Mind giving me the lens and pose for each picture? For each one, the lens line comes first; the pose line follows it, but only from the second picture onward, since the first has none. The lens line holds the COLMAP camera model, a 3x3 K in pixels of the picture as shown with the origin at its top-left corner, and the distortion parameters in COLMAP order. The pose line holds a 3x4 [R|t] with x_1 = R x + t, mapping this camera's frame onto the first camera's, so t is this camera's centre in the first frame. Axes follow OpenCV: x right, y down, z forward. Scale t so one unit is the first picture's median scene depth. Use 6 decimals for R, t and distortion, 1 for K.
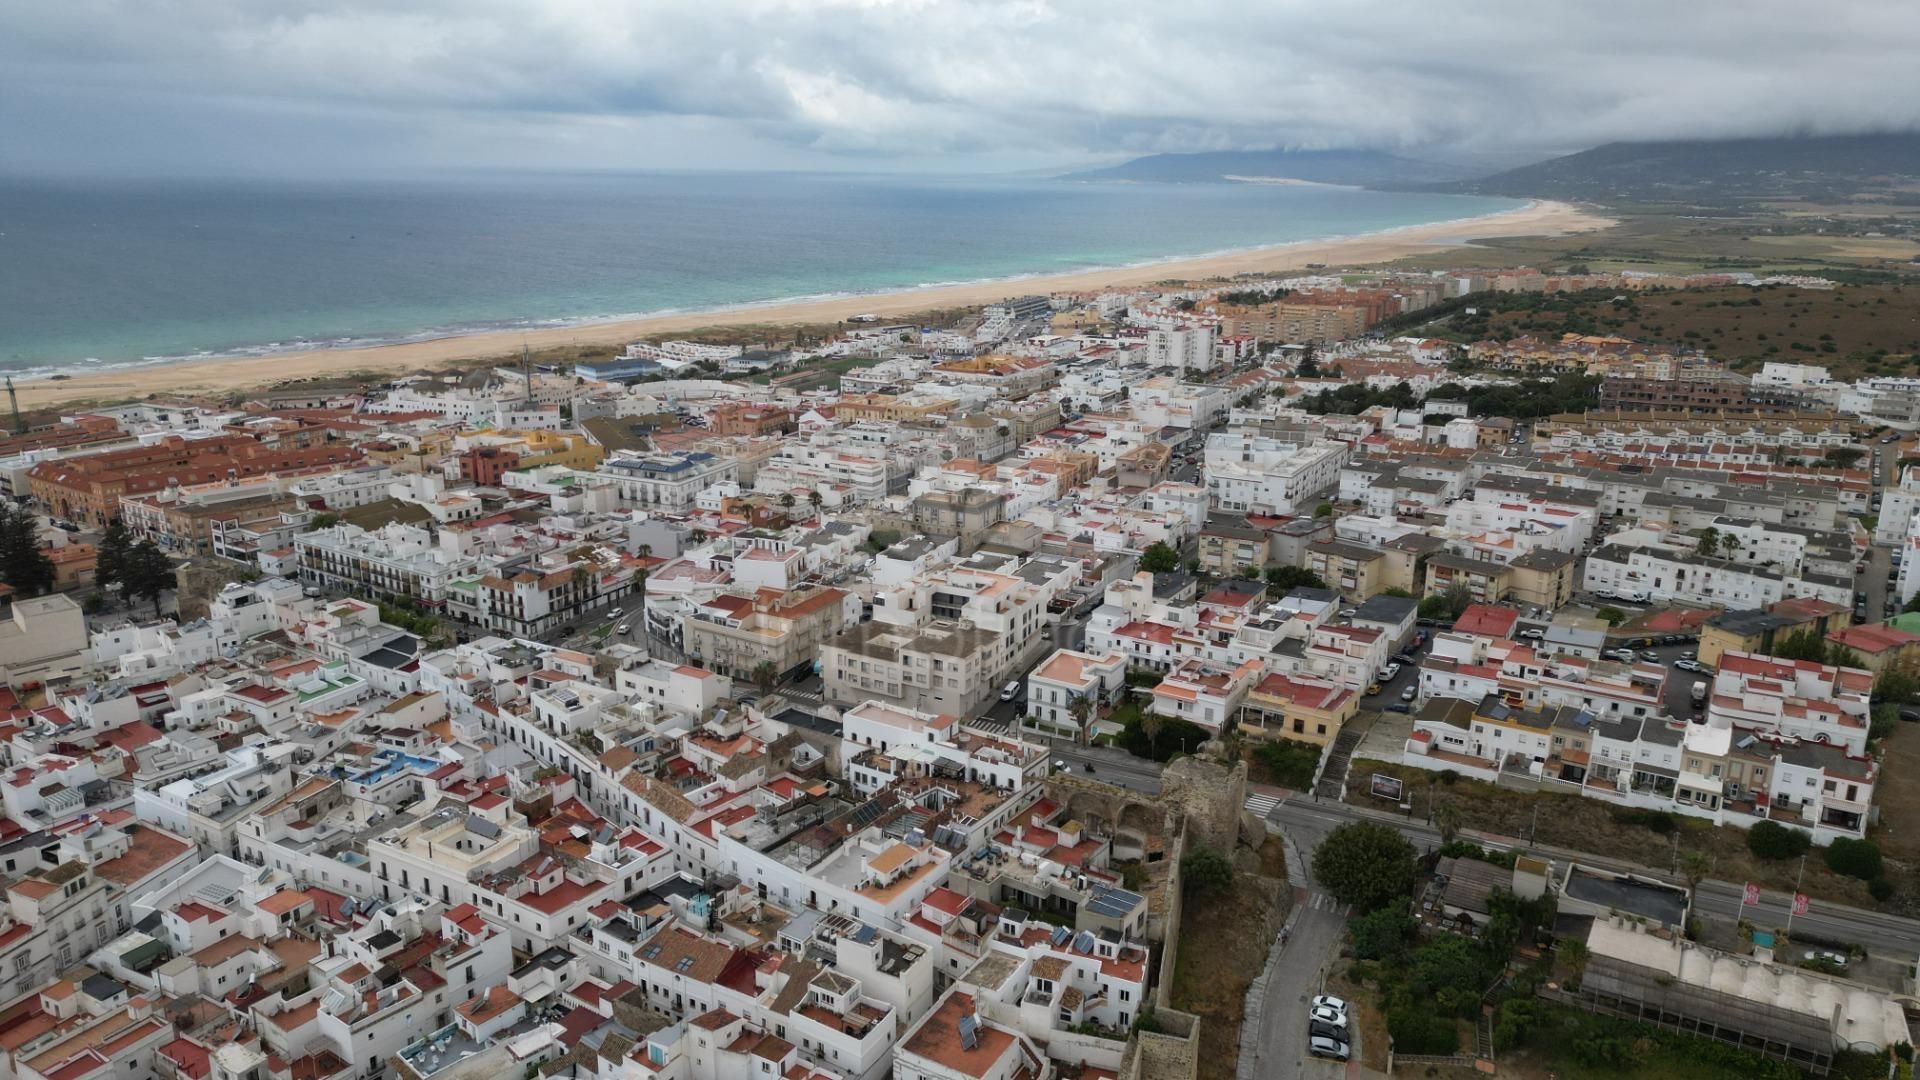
lens RADIAL K [[1338.3, 0, 955.2], [0, 1338.3, 535.9], [0, 0, 1]] dist [0.083302, -0.084513]
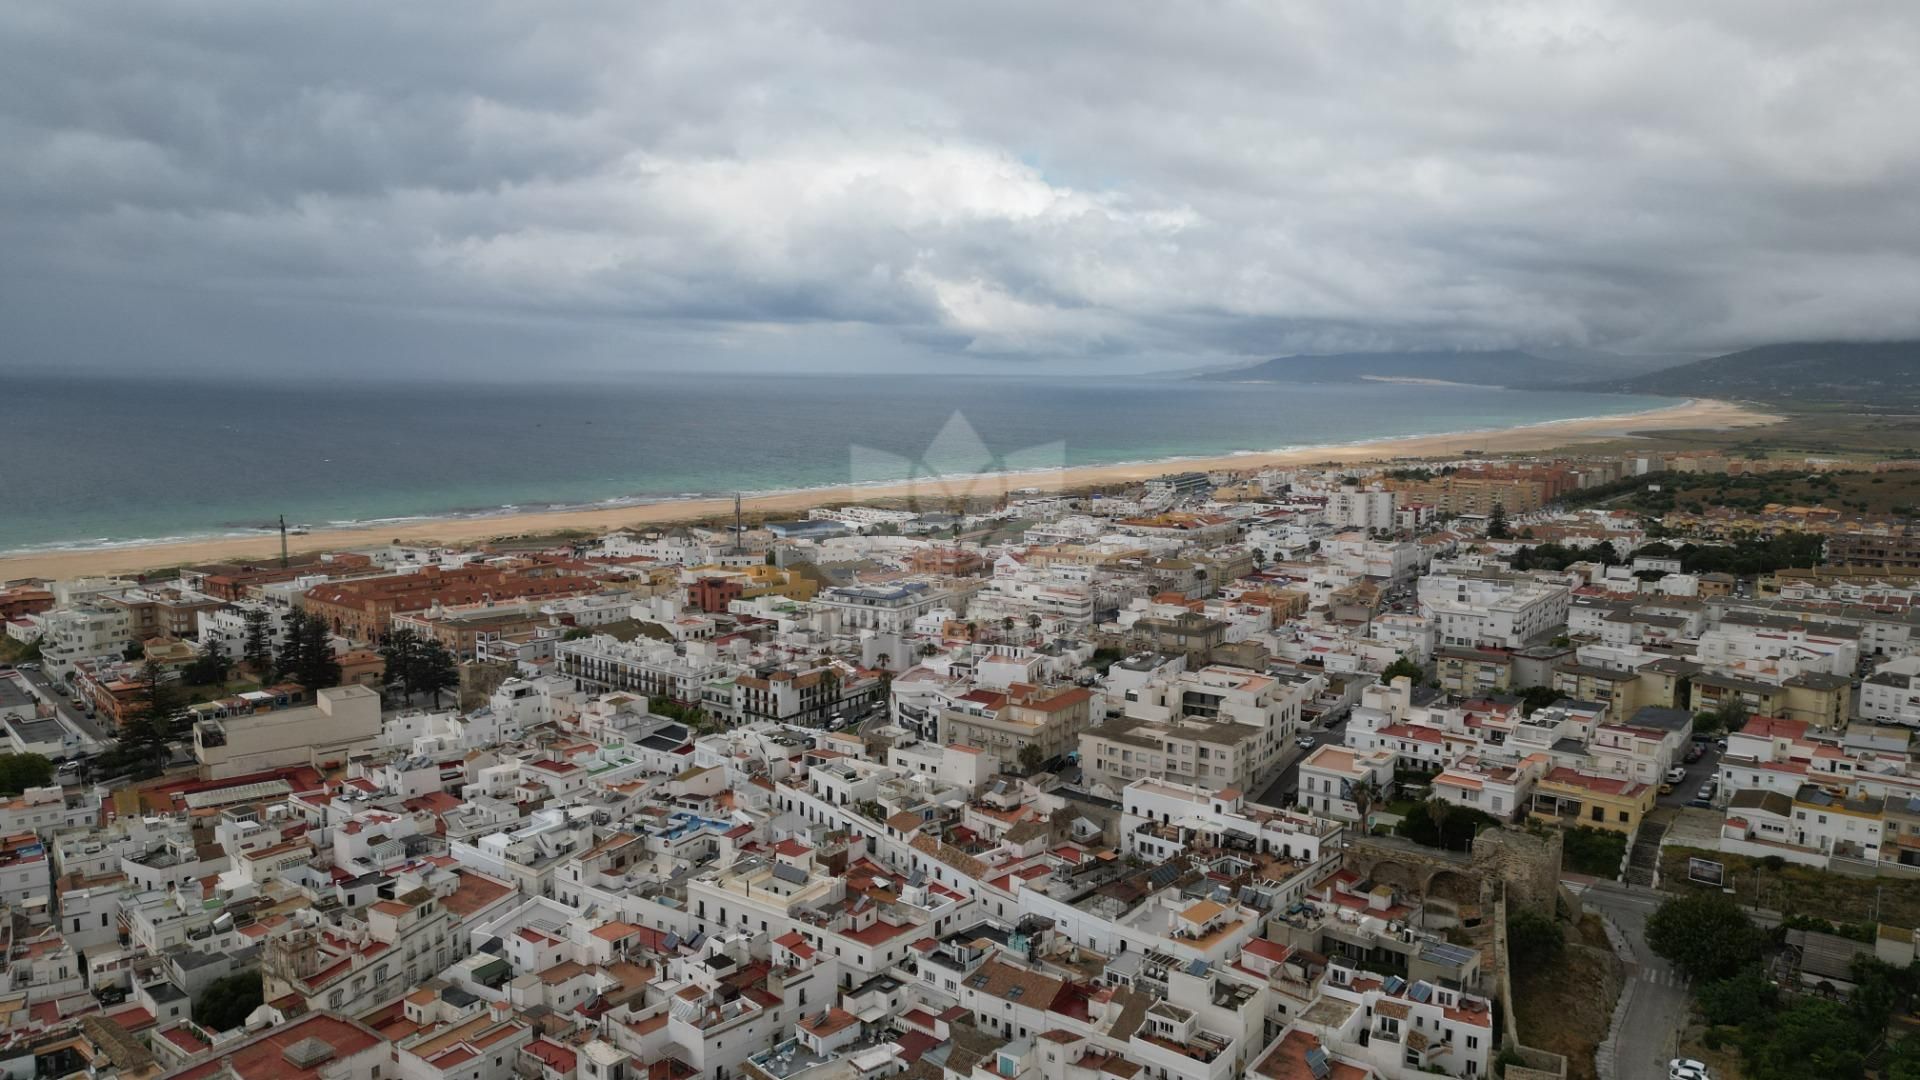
lens RADIAL K [[1338.3, 0, 955.2], [0, 1338.3, 535.9], [0, 0, 1]] dist [0.083302, -0.084513]
pose [[0.995309, 0.011990, -0.096002, -0.101464], [-0.025734, 0.989355, -0.143230, 0.082729], [0.093263, 0.145029, 0.985022, -0.037492]]
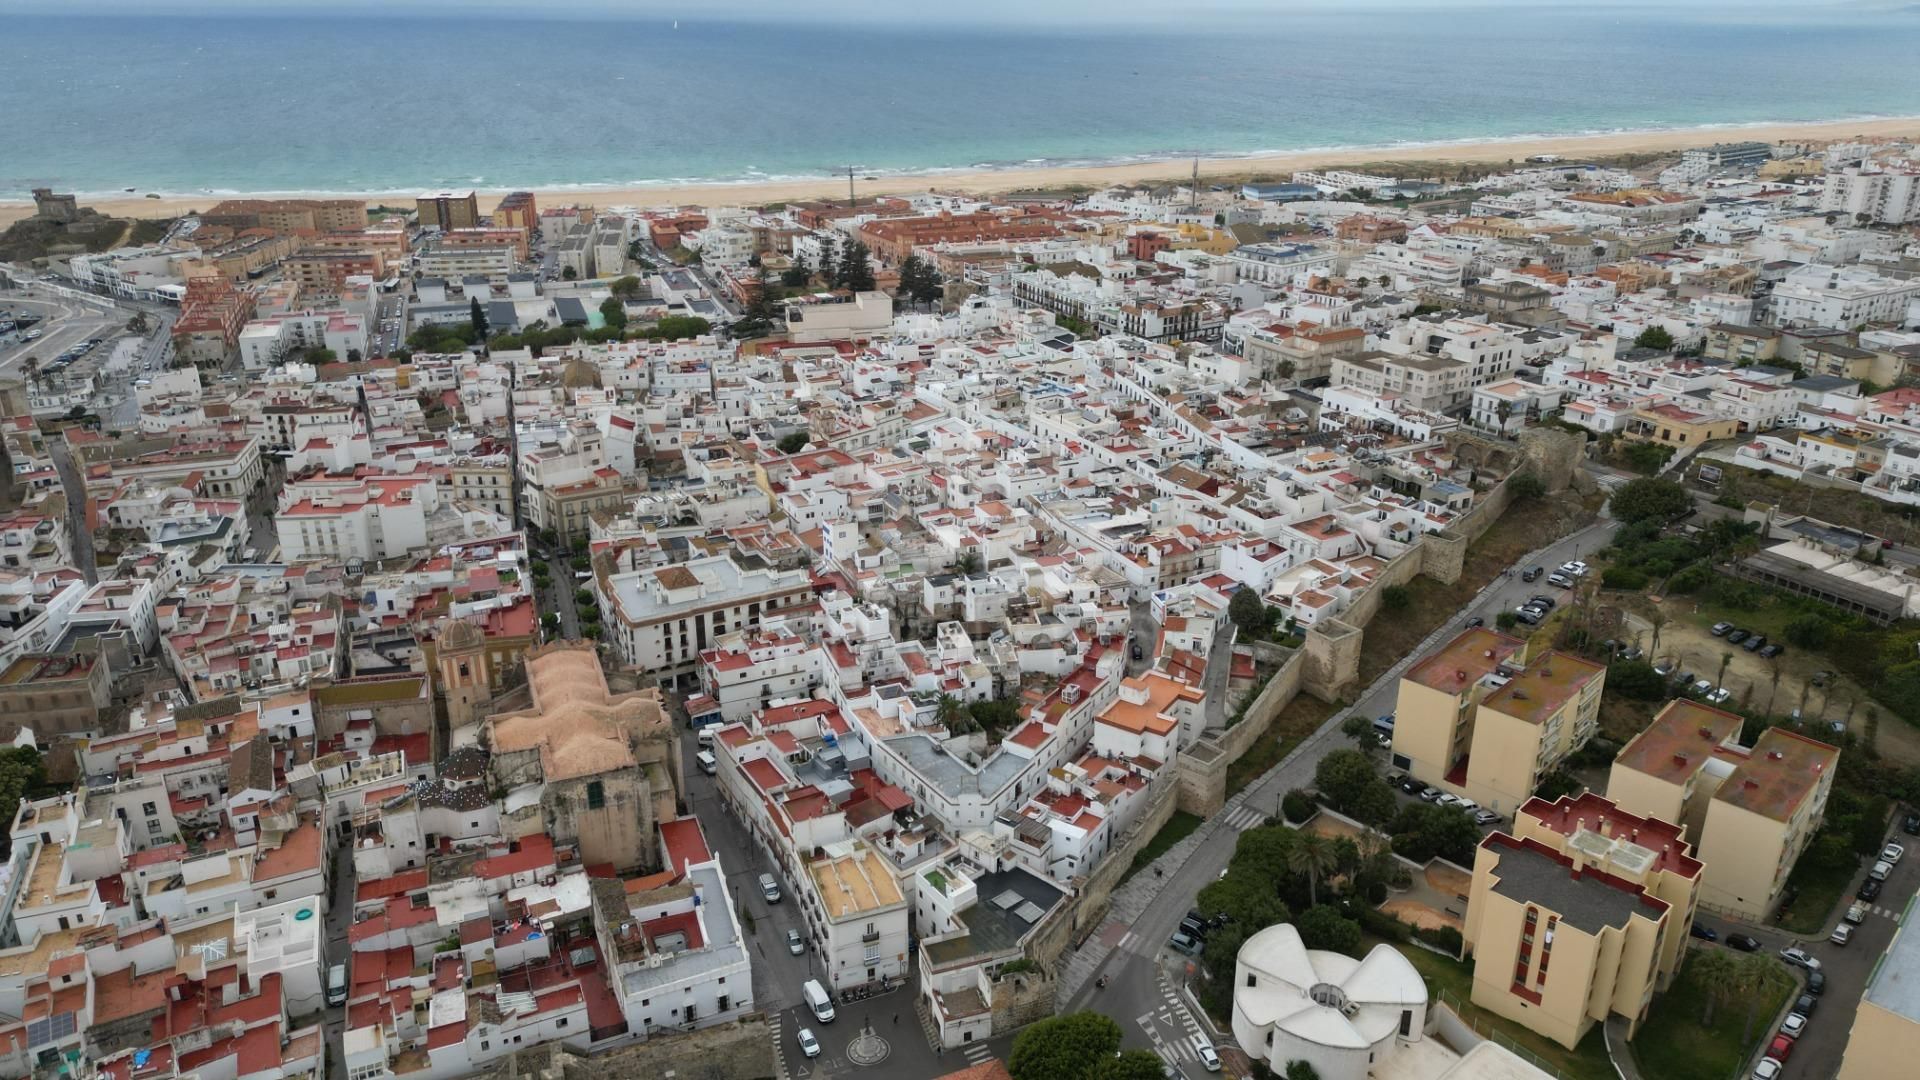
lens RADIAL K [[1337.4, 0, 950.2], [0, 1337.4, 563.3], [0, 0, 1]] dist [0.093592, -0.098669]
pose [[0.874045, 0.180448, -0.451092, 0.232511], [-0.123472, 0.980486, 0.152977, 0.128360], [0.469893, -0.078011, 0.879269, -0.466326]]
